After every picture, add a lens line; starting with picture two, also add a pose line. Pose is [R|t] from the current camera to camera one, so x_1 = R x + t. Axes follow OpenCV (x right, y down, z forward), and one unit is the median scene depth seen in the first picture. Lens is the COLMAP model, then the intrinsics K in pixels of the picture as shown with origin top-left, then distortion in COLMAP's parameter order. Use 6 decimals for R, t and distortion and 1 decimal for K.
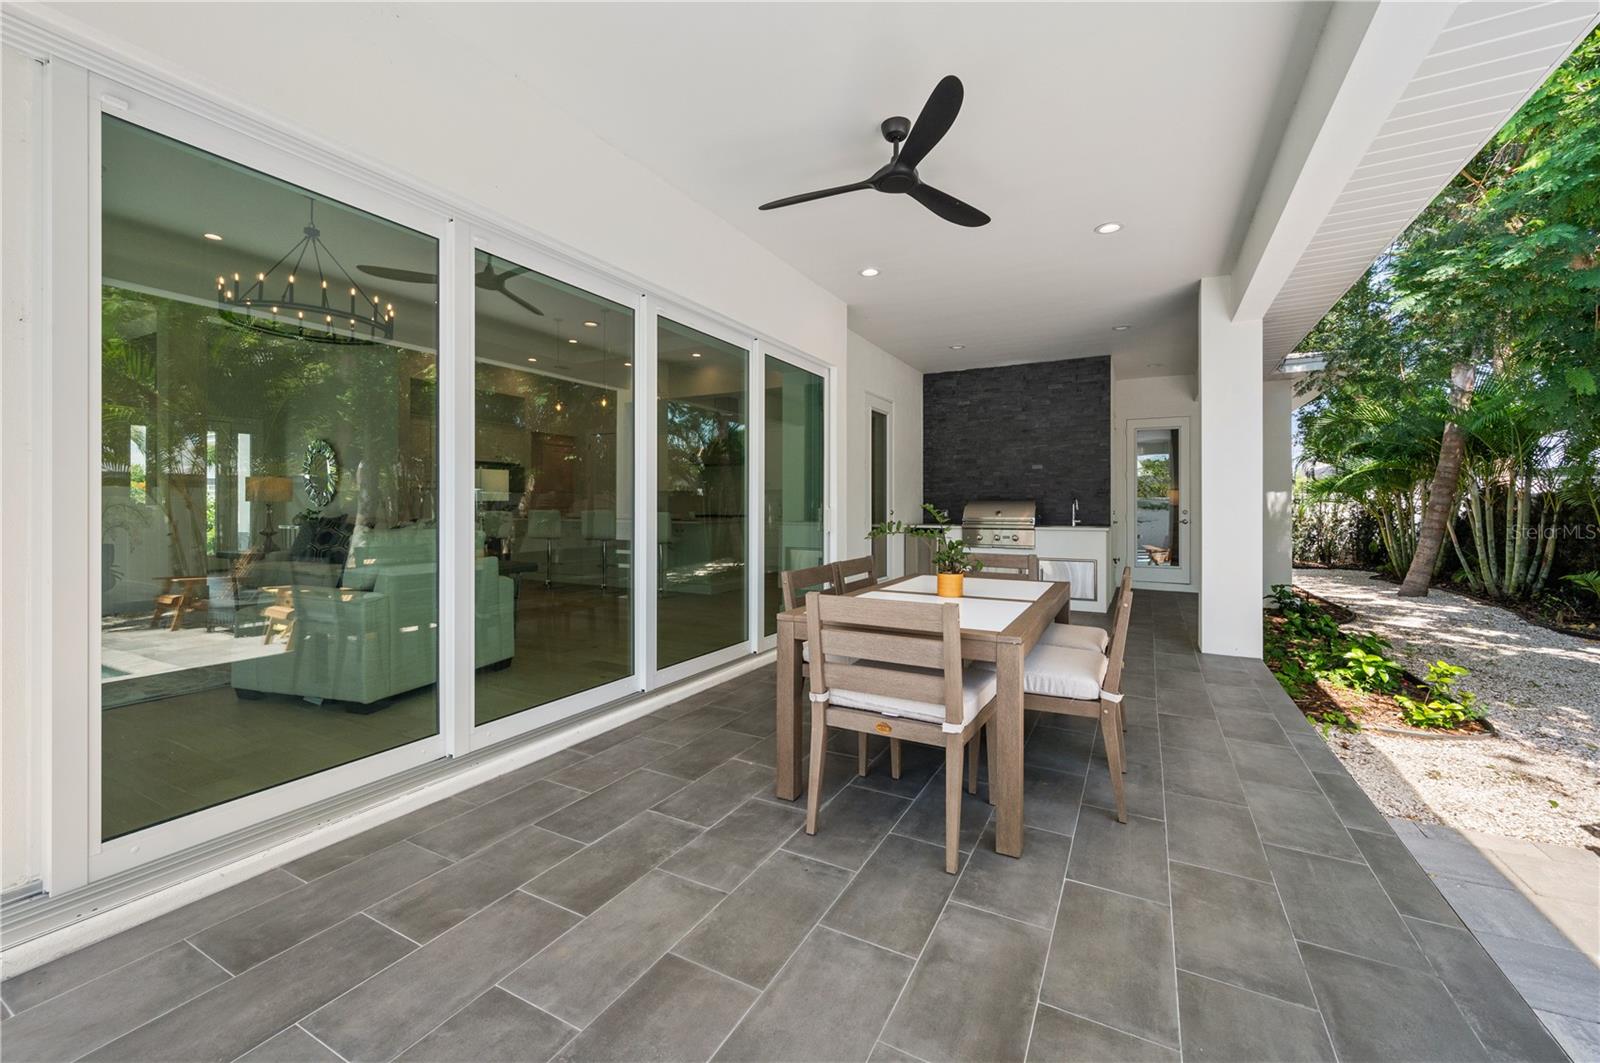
lens RADIAL K [[640.9, 0, 798.7], [0, 640.9, 508.4], [0, 0, 1]] dist [-0.002981, -0.000529]
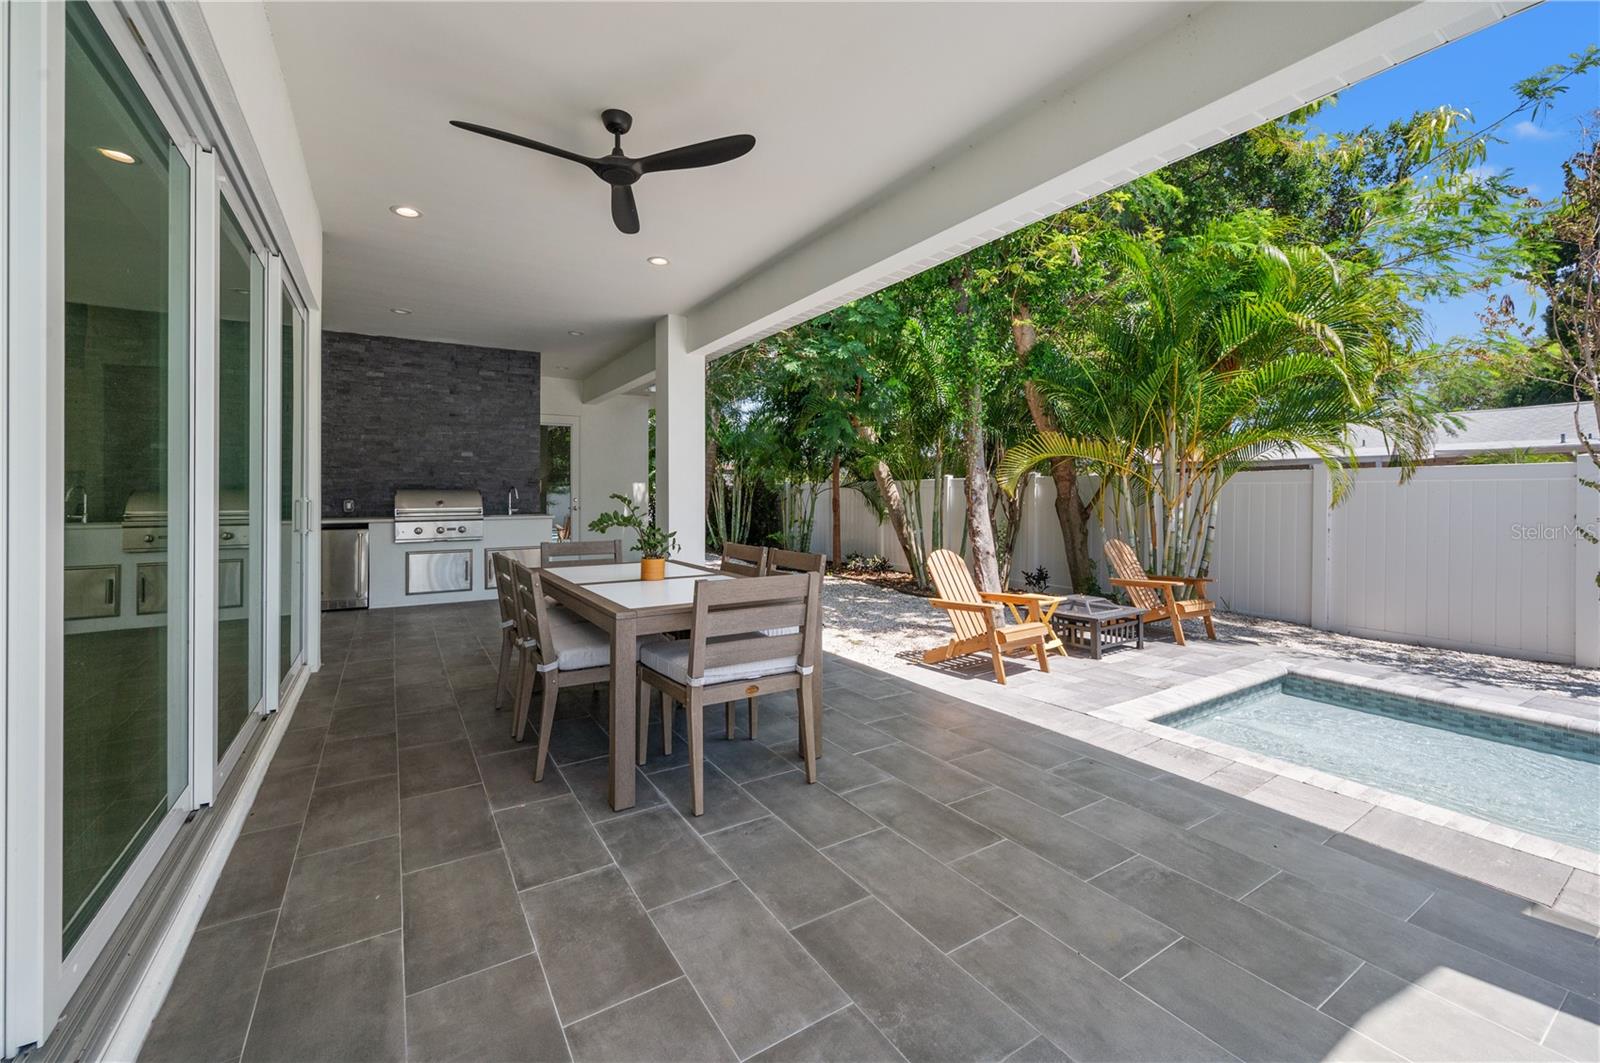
lens RADIAL K [[647.9, 0, 799.2], [0, 647.9, 494.9], [0, 0, 1]] dist [-0.001932, -0.000178]
pose [[0.491728, -0.005755, 0.870730, -0.742142], [0.008149, 0.999965, 0.002007, -0.006814], [-0.870711, 0.006109, 0.491758, 0.316701]]
